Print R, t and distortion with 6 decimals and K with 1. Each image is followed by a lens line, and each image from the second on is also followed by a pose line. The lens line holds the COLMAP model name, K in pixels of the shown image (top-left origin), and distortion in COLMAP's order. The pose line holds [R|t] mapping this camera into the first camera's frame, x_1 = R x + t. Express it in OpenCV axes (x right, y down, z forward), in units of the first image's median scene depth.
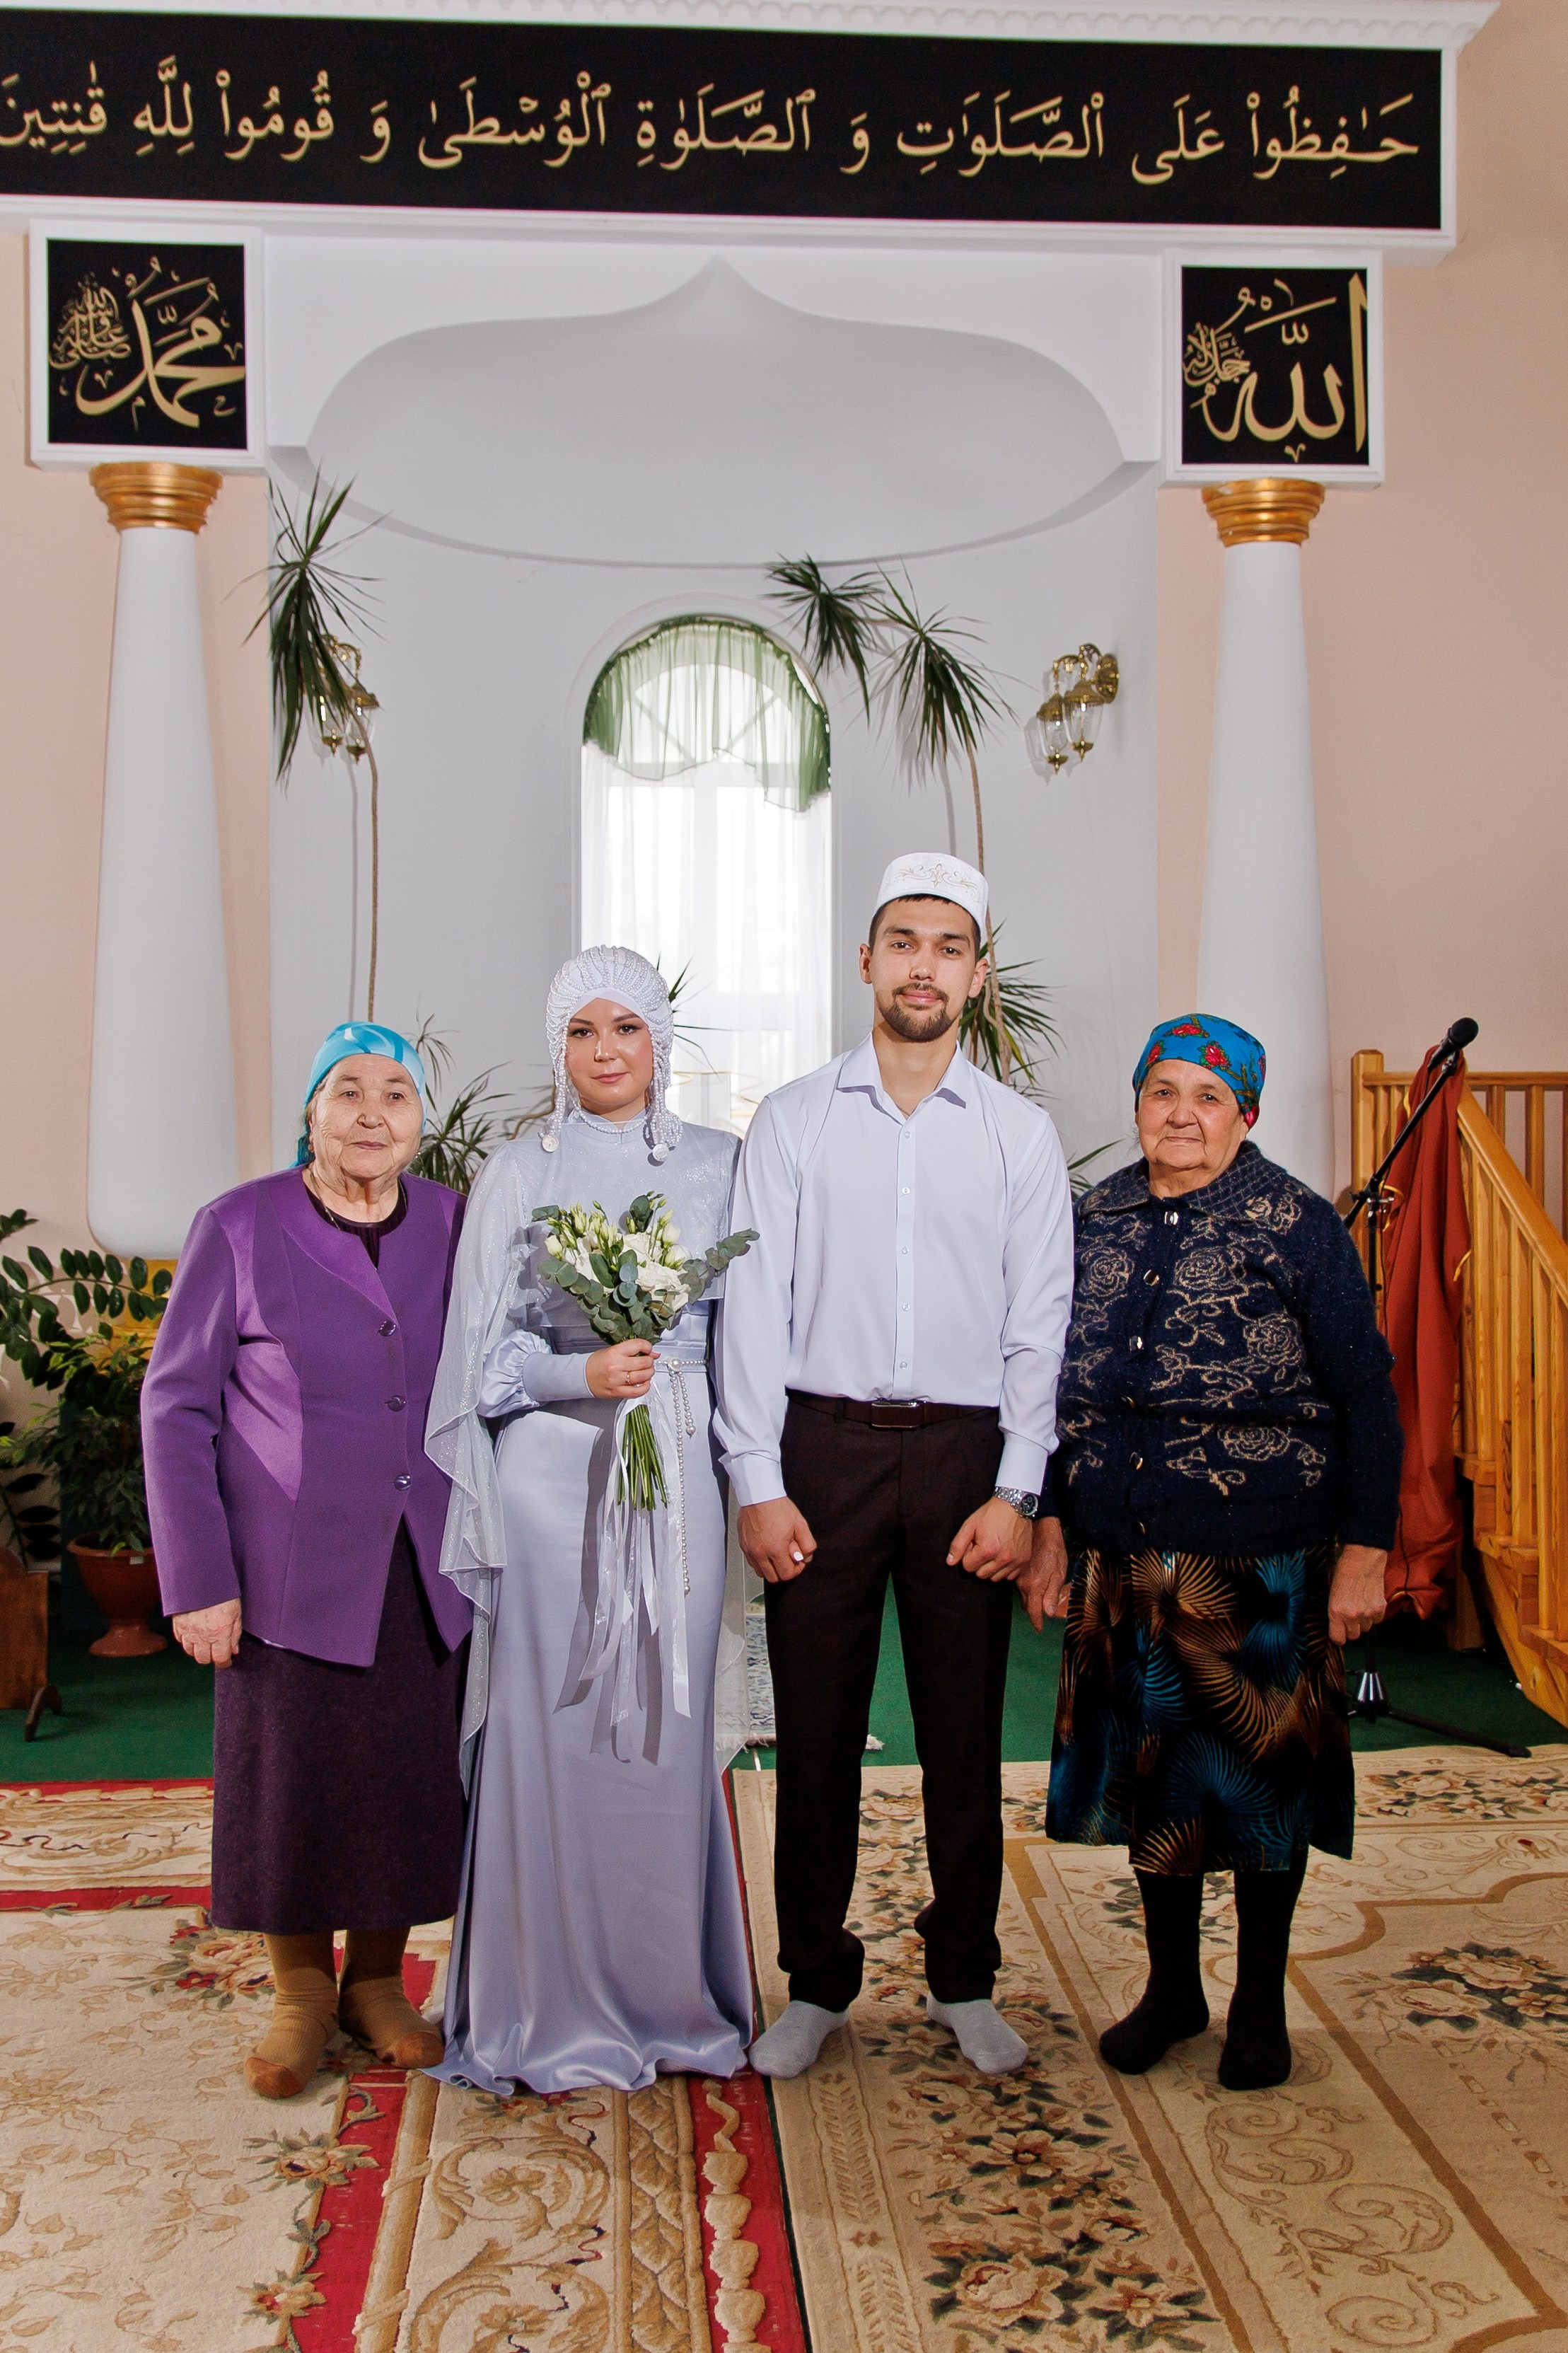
lens RADIAL K [[2337.7, 0, 793.5], [0, 2337.7, 1117.8], [0, 0, 1]] dist [0.024799, -0.082803]
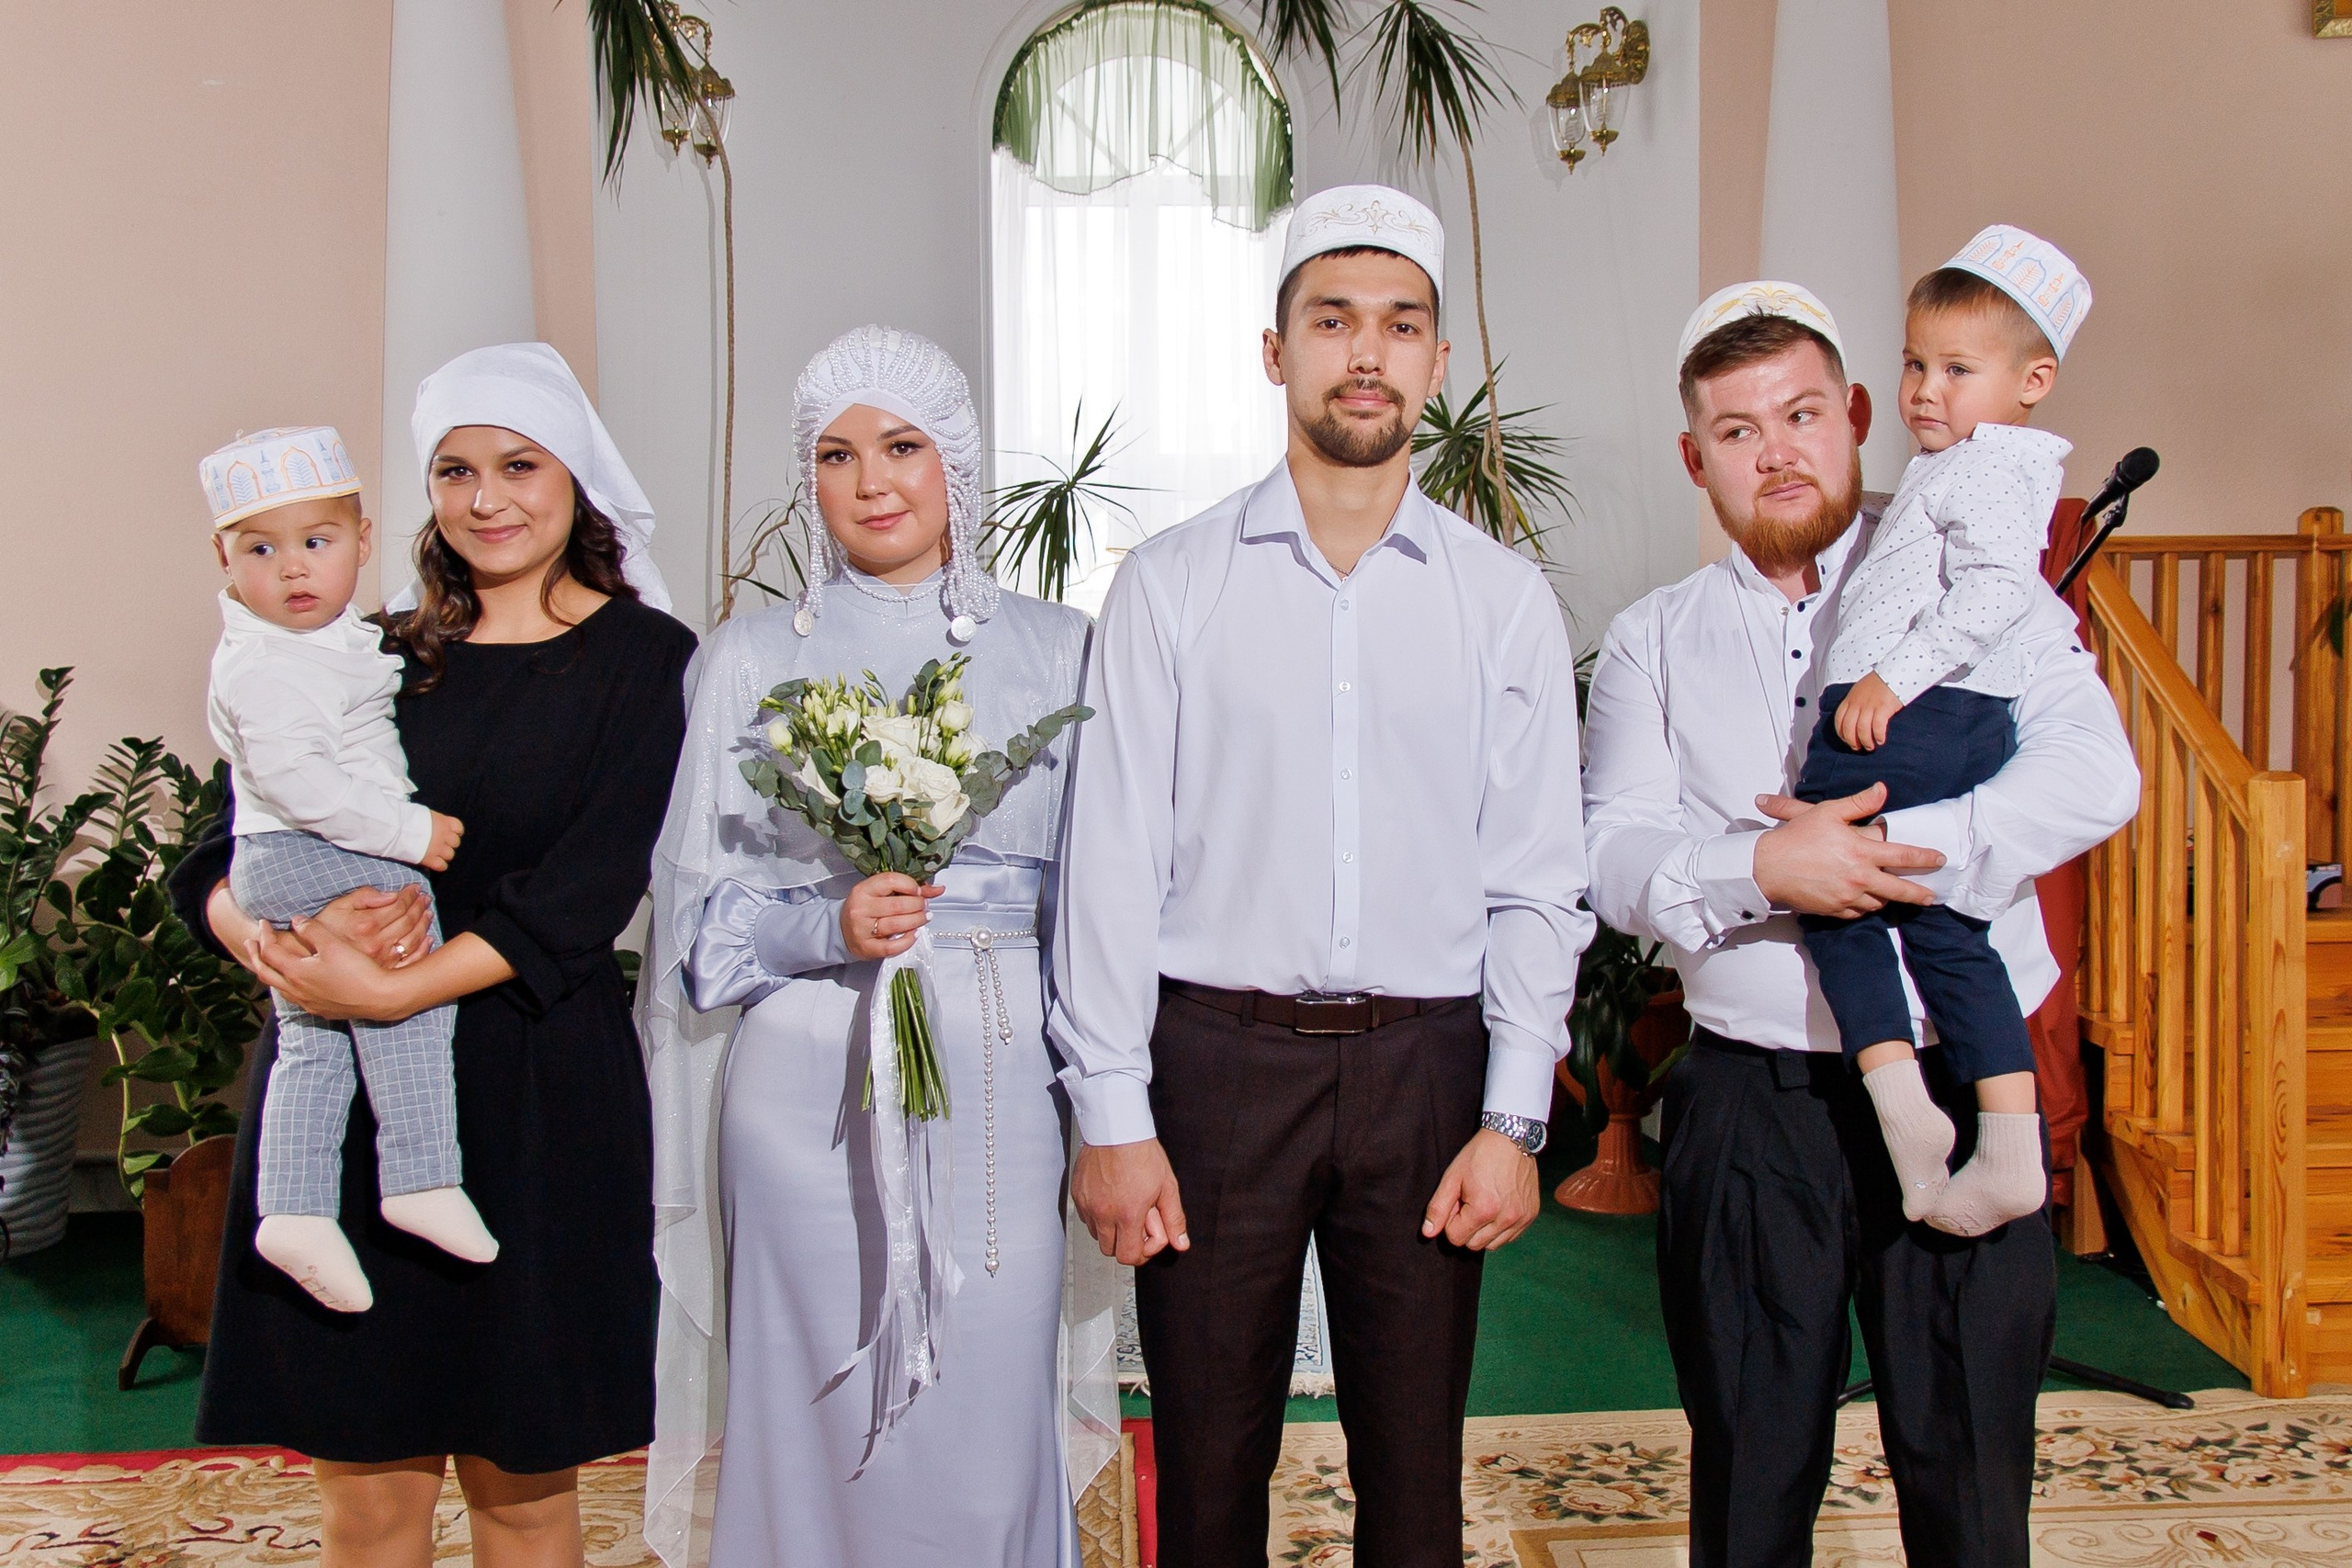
lens RADIAL K [[2382.6, 0, 1234.3], [0, 2382.6, 773.1], [0, 0, 1]] dist [0.012956, -0.050941]
pose [[0.999896, -0.005561, -0.013330, 0.007128], [0.006396, 0.997963, 0.063470, 0.009266], [0.012950, -0.063548, 0.997895, 0.205602]]
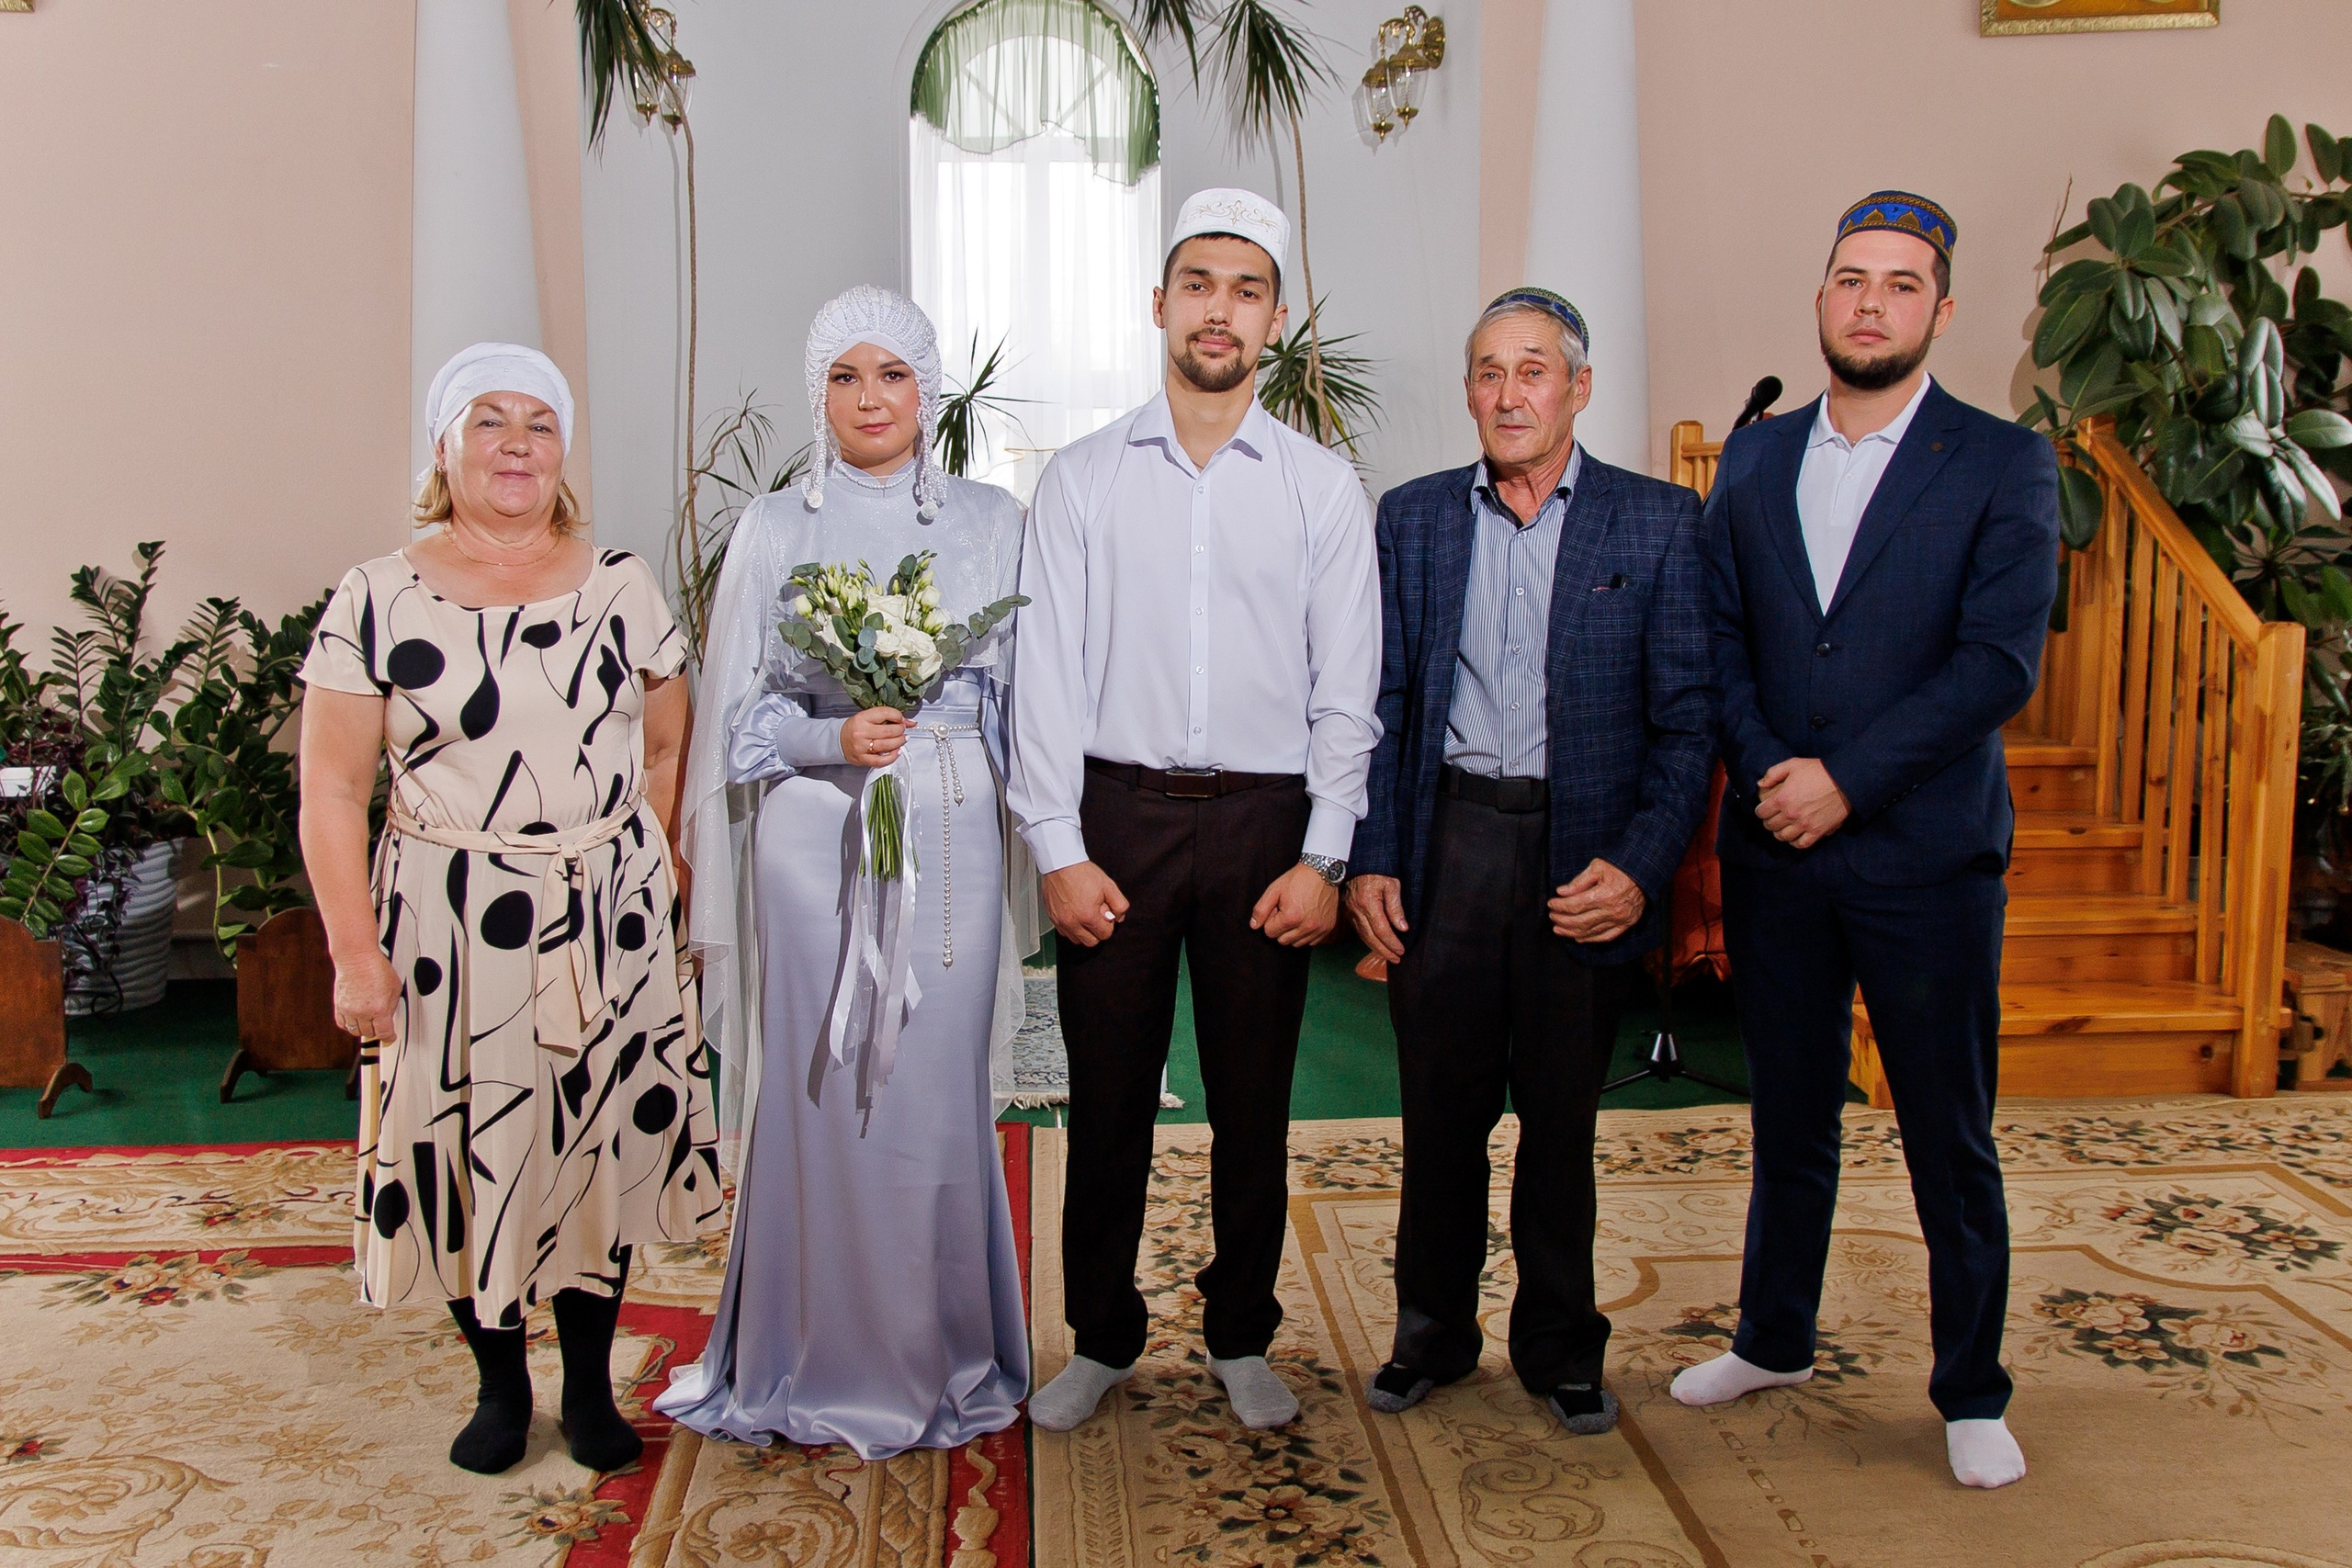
lens RADIAL K [[2186.1, 0, 1175.6], [0, 2186.1, 745.0], [0, 0, 1]] dist [0.018118, -0.055450]
pose [[0.999972, -0.001226, -0.007448, 0.040538], [0.001997, 0.994523, 0.104498, 0.012483], [0.007279, -0.104510, 0.994497, 0.066050]]
